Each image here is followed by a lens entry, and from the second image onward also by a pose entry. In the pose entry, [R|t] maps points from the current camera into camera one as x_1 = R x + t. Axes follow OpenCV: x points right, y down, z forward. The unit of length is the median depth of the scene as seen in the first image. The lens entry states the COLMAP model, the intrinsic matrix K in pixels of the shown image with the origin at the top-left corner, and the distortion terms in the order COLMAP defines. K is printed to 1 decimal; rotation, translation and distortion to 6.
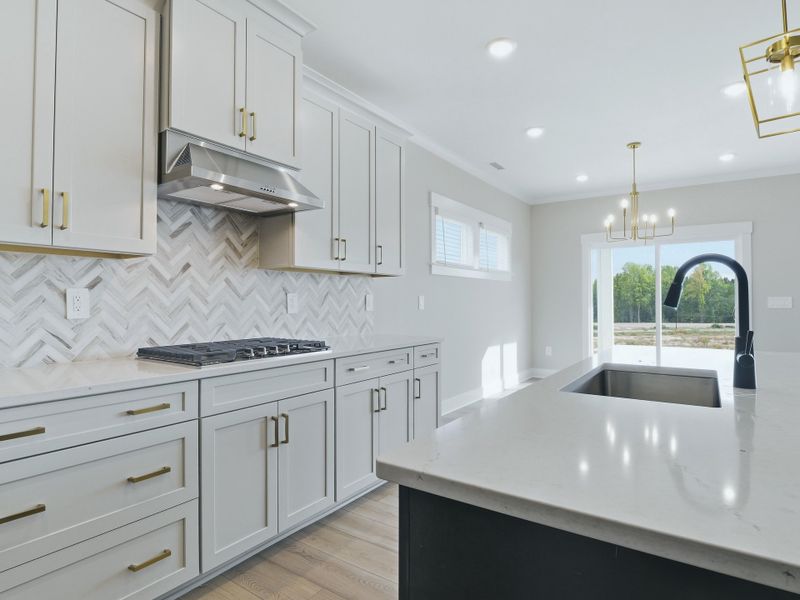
lens RADIAL K [[445.9, 0, 400.0], [0, 445.9, 300.0], [0, 0, 1]] dist [0.029648, -0.000509]
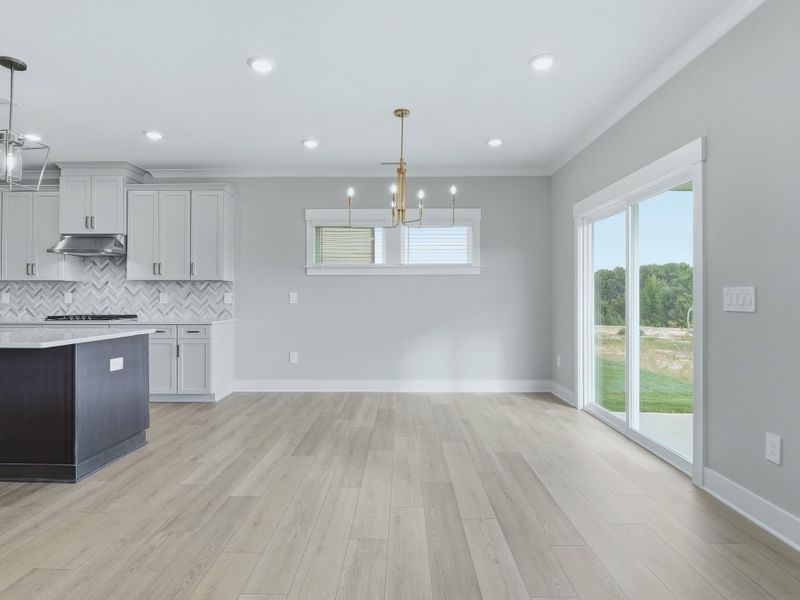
lens RADIAL K [[447.1, 0, 400.0], [0, 447.1, 300.0], [0, 0, 1]] dist [-0.001519, 0.000224]
pose [[0.558073, -0.012038, -0.829705, 2.117920], [0.003496, 0.999920, -0.012157, 0.046775], [0.829785, 0.003884, 0.558070, 0.873183]]
